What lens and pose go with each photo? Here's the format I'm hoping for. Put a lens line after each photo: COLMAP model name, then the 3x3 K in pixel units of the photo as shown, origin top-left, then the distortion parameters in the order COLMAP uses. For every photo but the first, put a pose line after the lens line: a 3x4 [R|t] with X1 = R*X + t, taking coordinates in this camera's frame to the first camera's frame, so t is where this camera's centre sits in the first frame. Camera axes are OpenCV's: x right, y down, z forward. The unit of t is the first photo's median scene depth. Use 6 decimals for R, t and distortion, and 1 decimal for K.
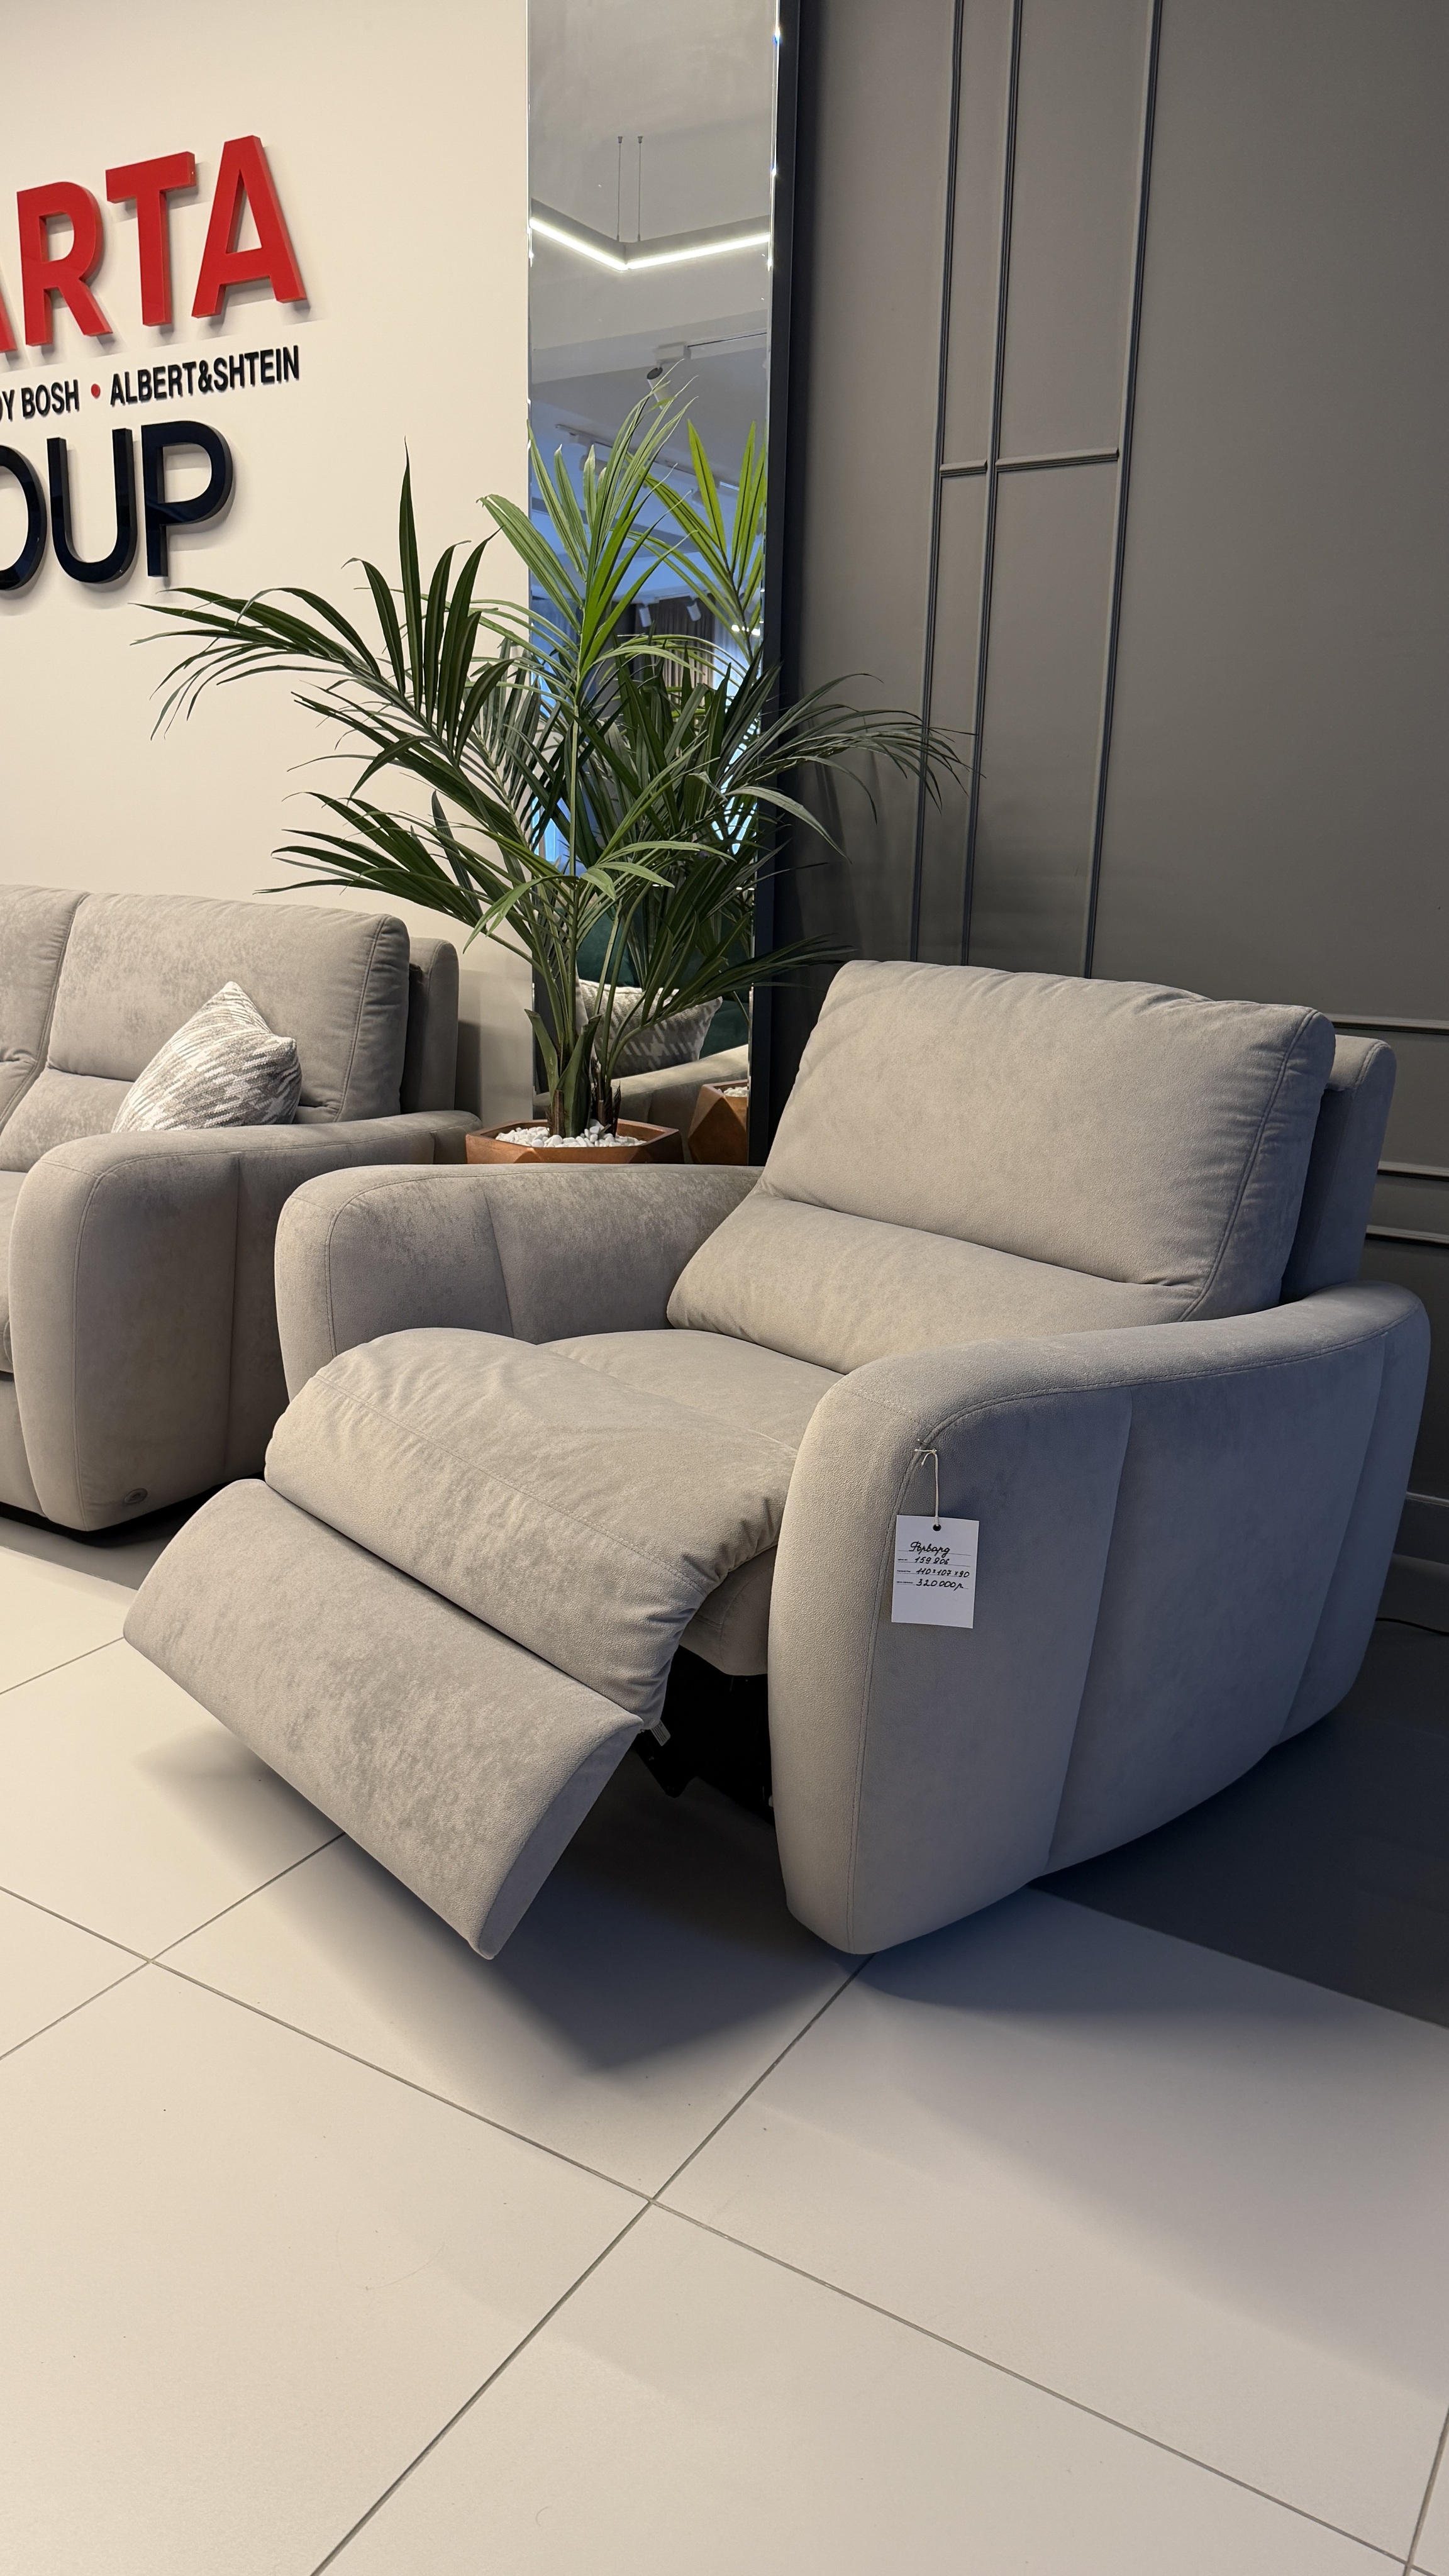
lens RADIAL K [[1824.9, 0, 717.6], [0, 1824.9, 1265.8], [0, 0, 1]] dist [0.038616, -0.033714]
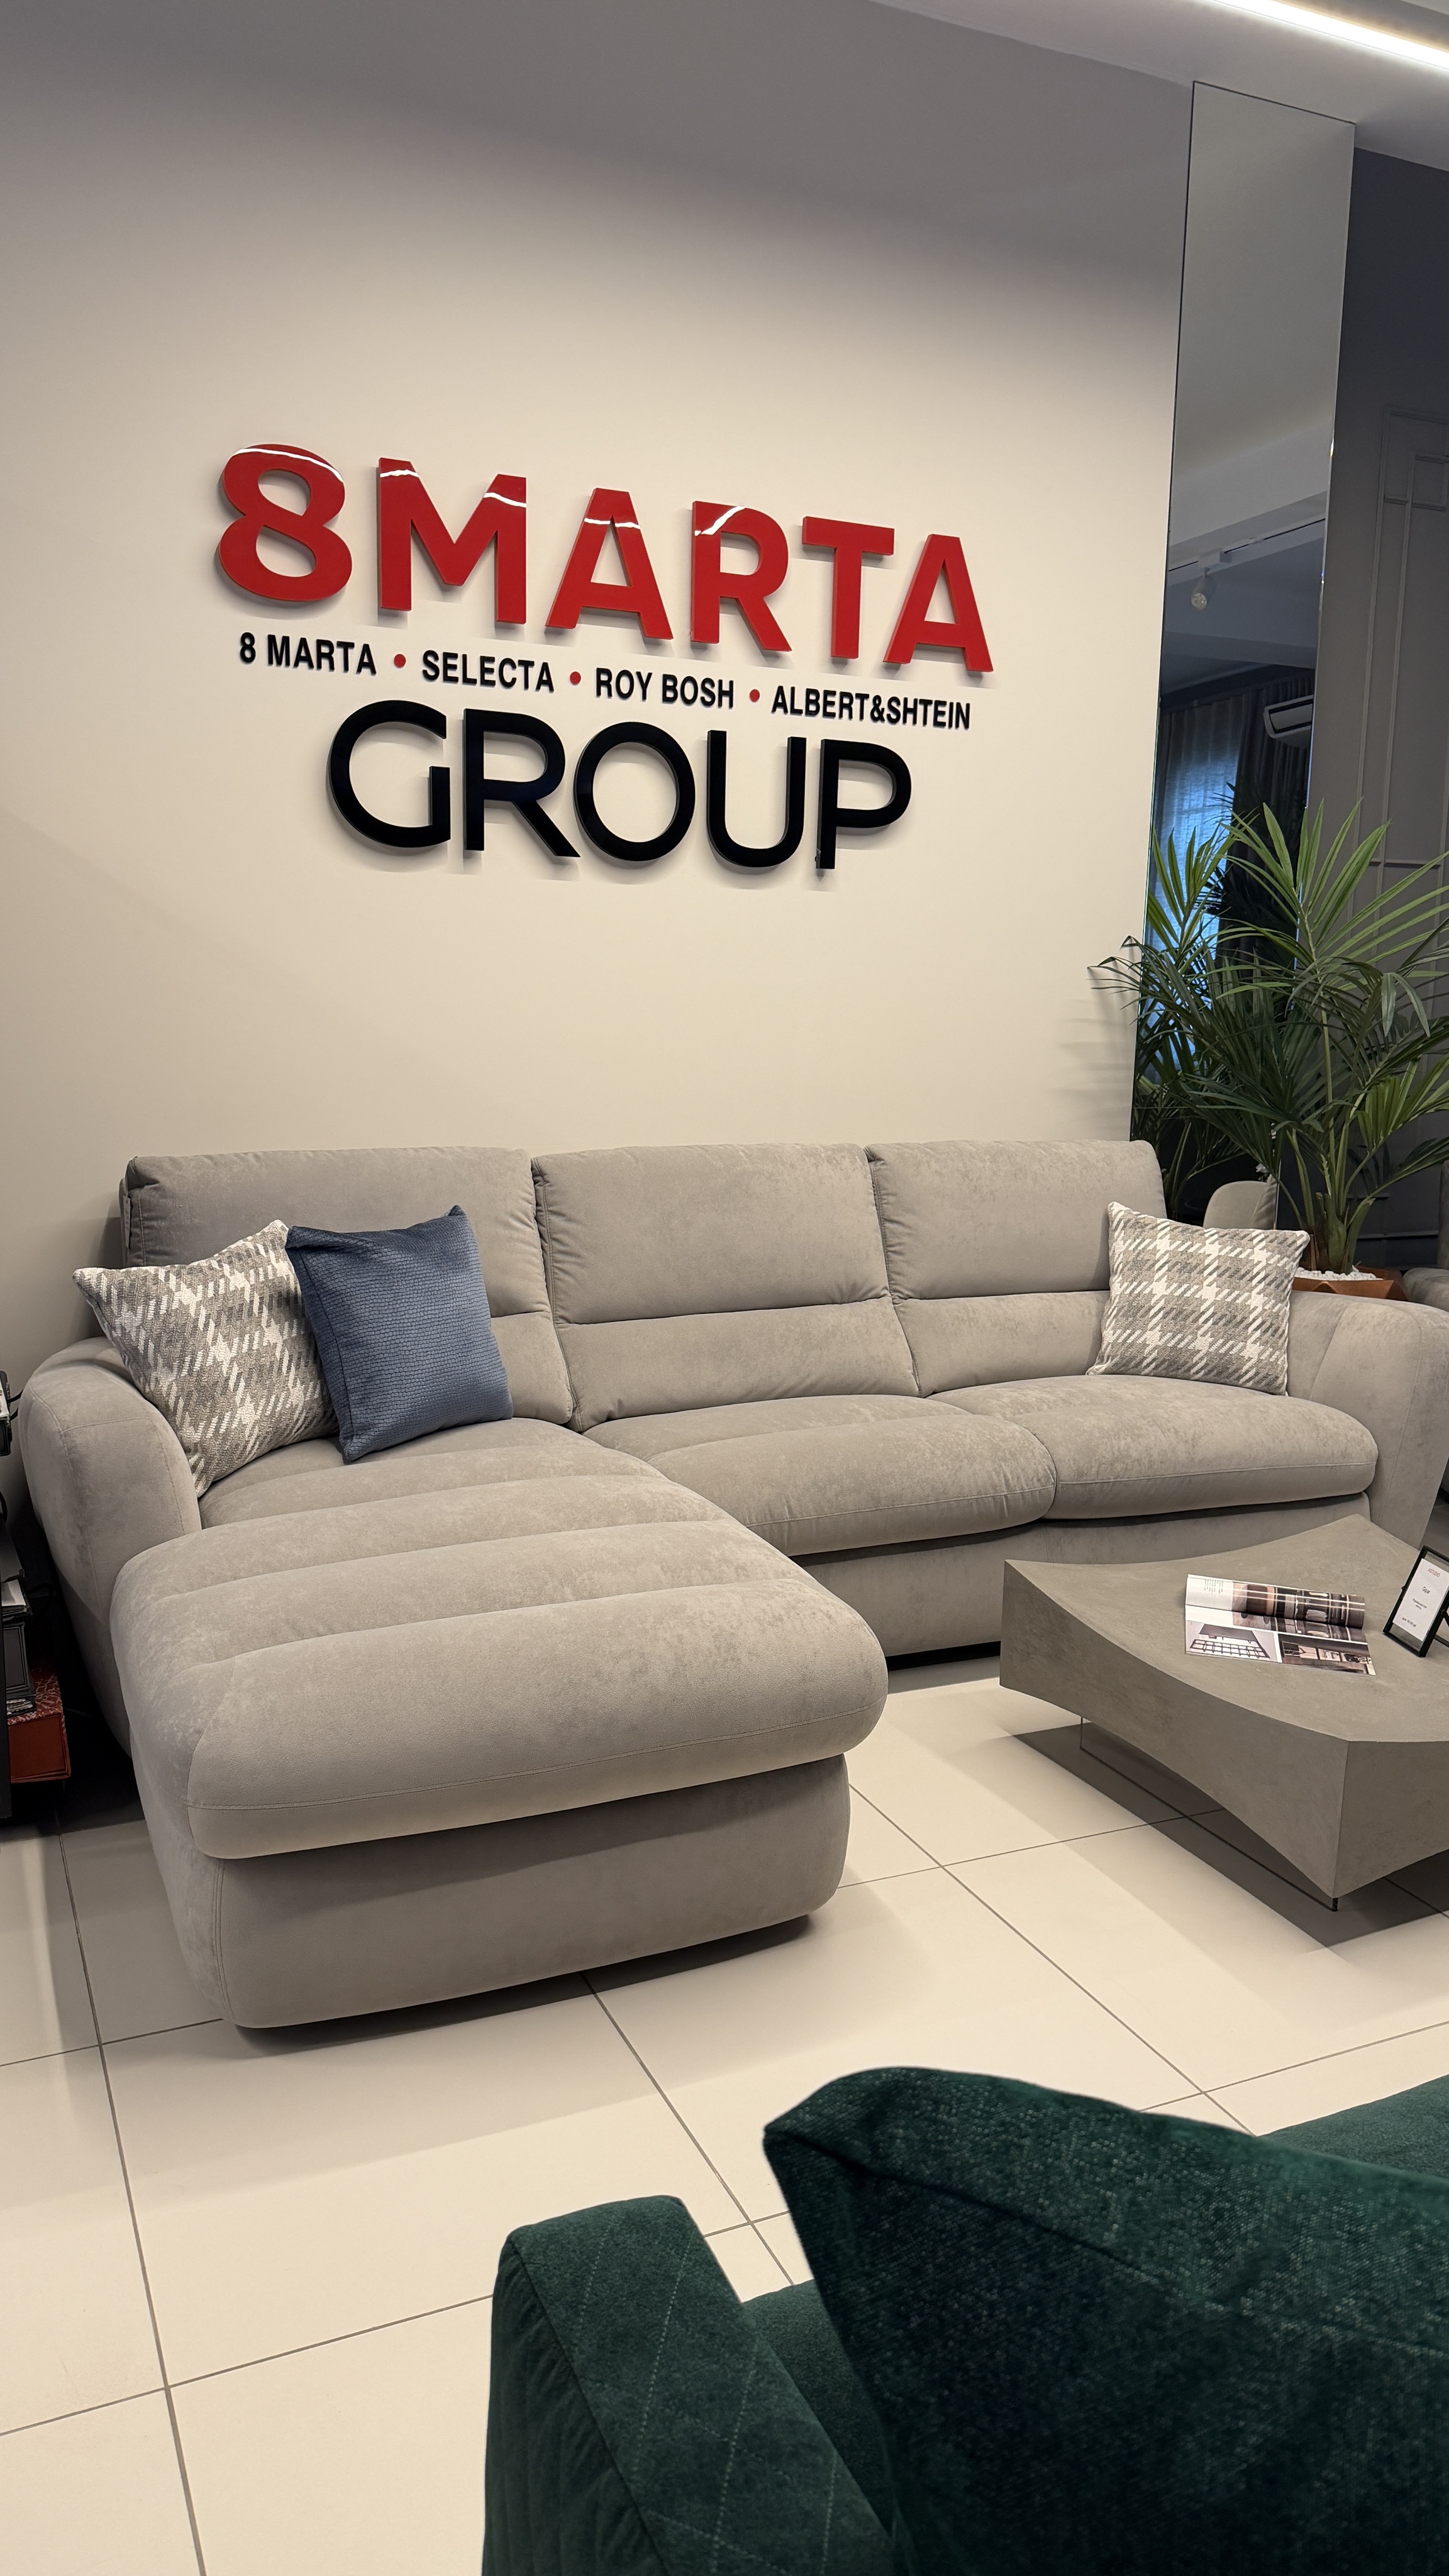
lens RADIAL K [[1801.1, 0, 736.6], [0, 1801.1, 1276.3], [0, 0, 1]] dist [0.214057, -0.594636]
pose [[0.560008, -0.132826, 0.817770, -1.348457], [0.180498, 0.982915, 0.036045, -0.186790], [-0.808586, 0.127421, 0.574415, 0.452218]]
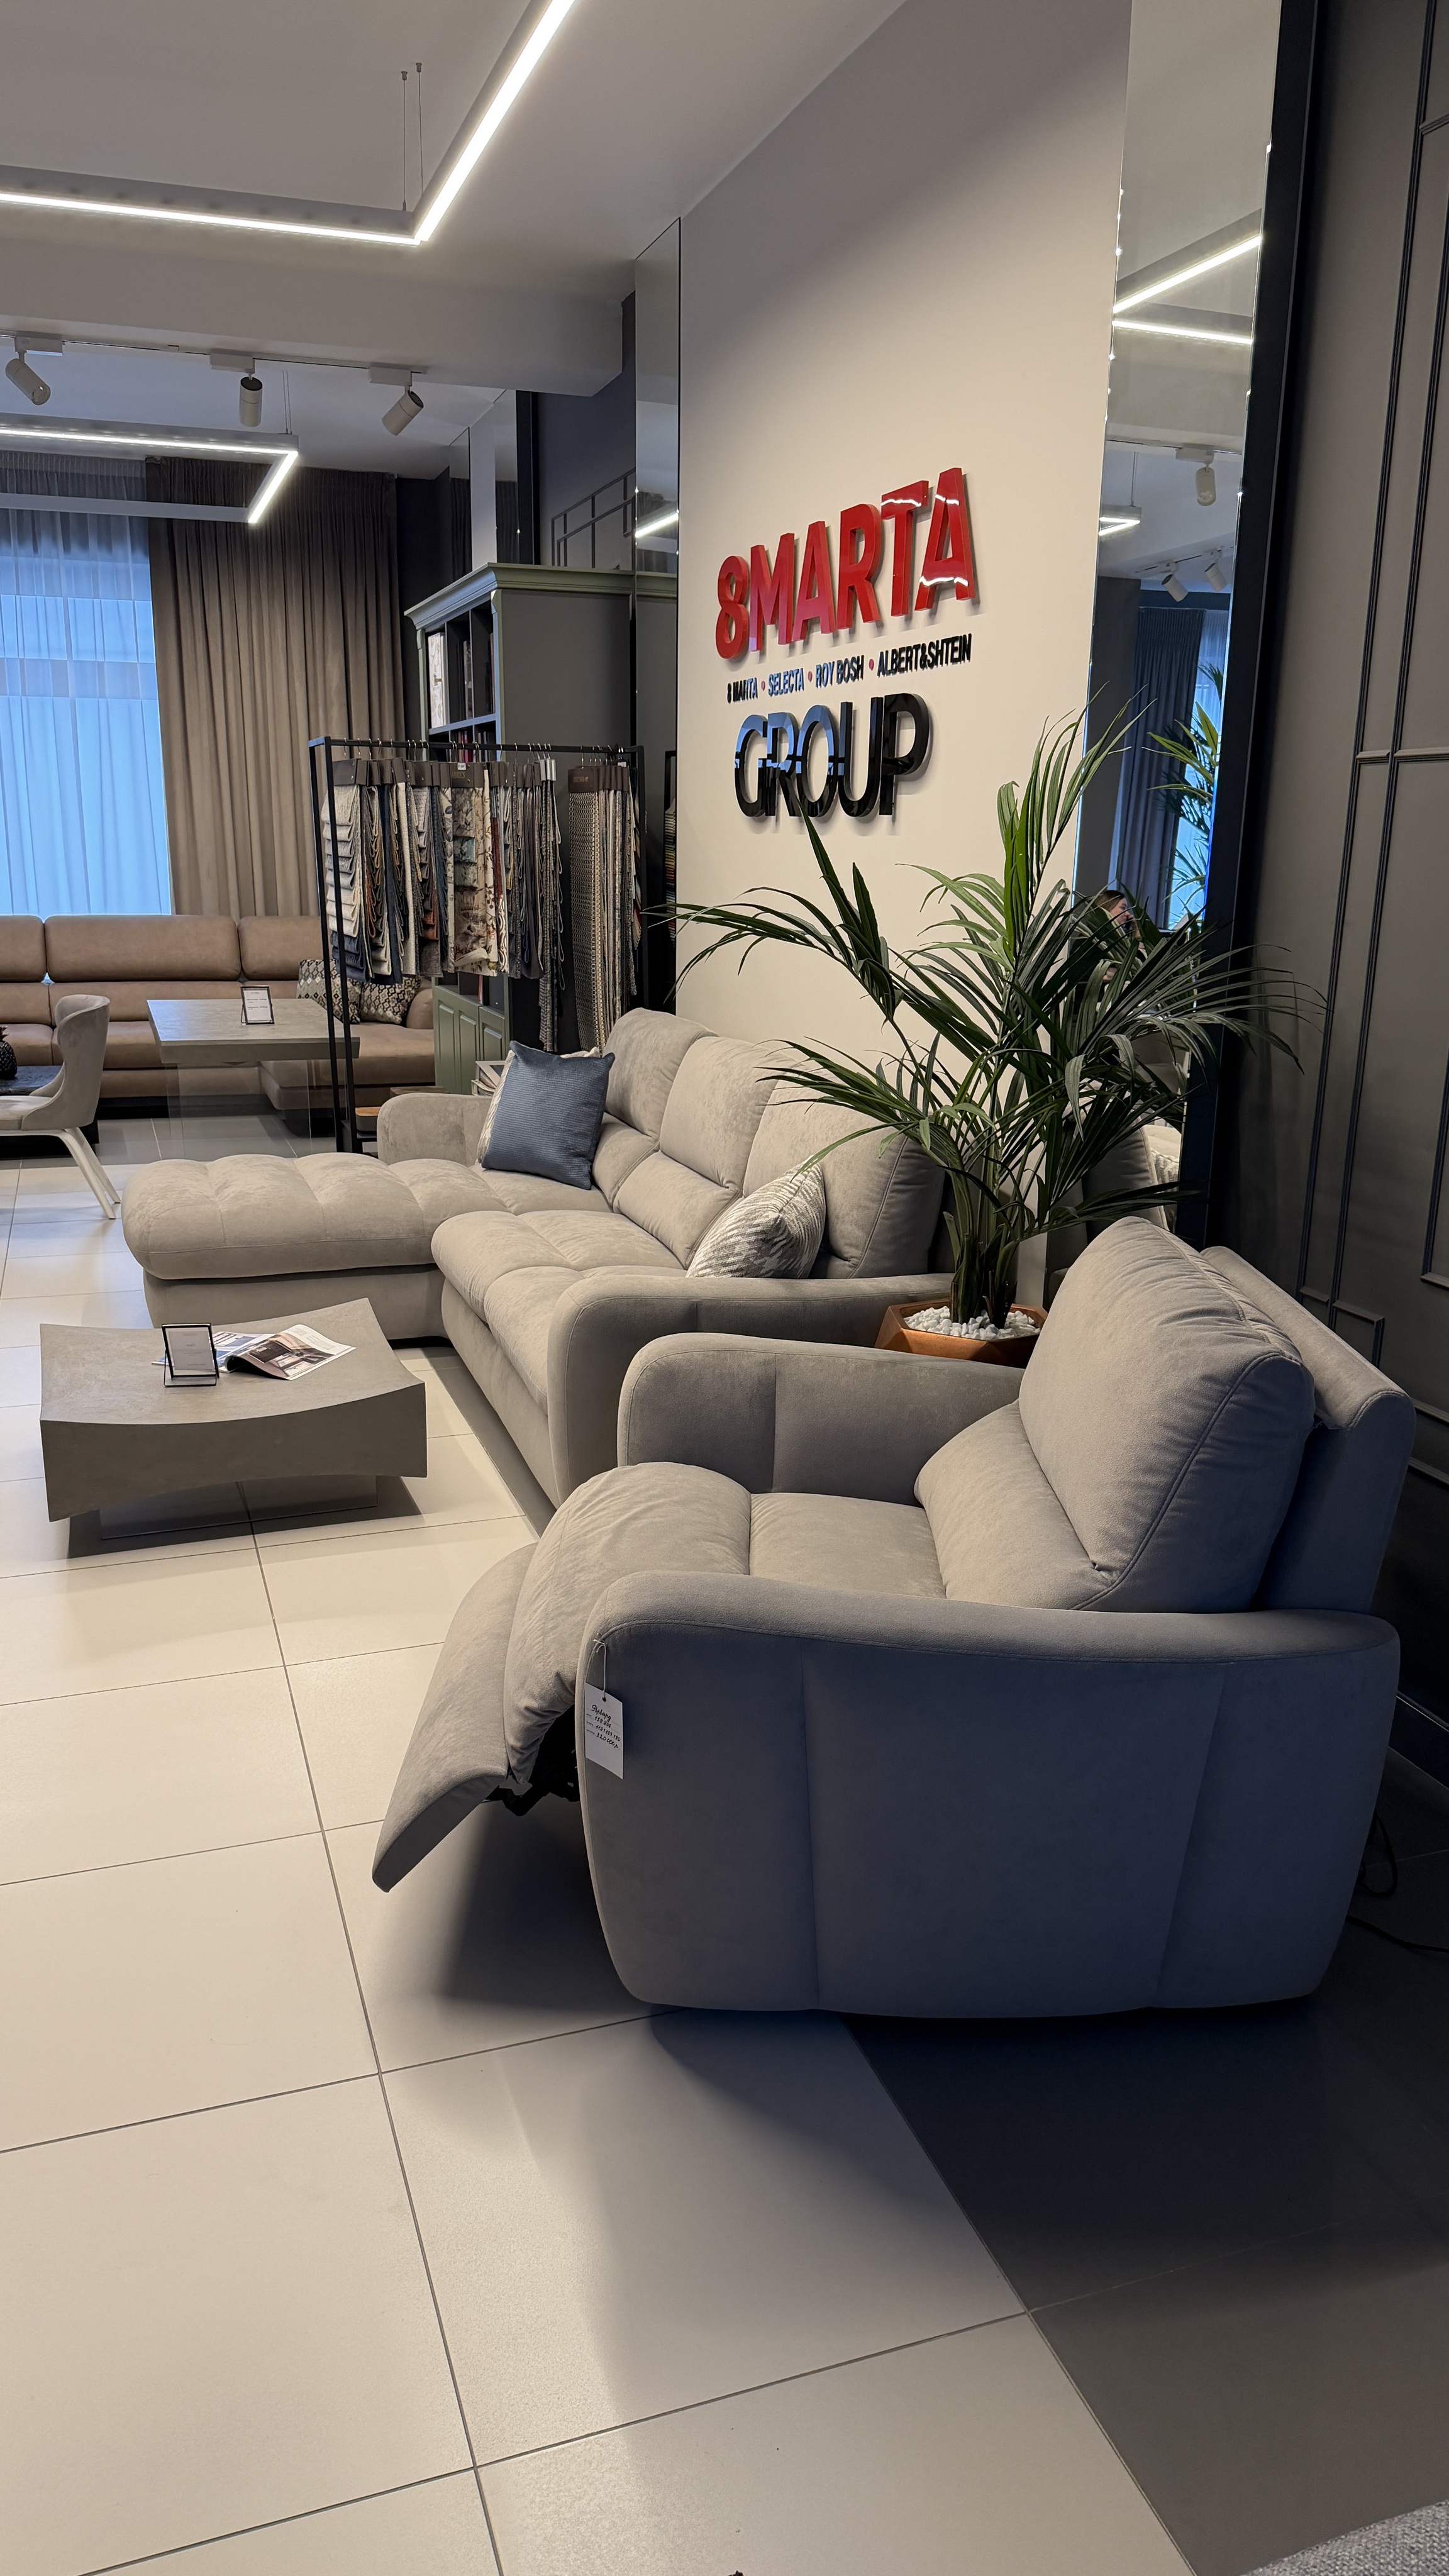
lens RADIAL K [[1801.1, 0, 736.6], [0, 1801.1, 1276.3], [0, 0, 1]] dist [0.214057, -0.594636]
pose [[0.778808, 0.146705, -0.609866, 0.440014], [-0.147707, 0.987817, 0.048998, -0.114760], [0.609624, 0.051921, 0.790989, -0.028481]]
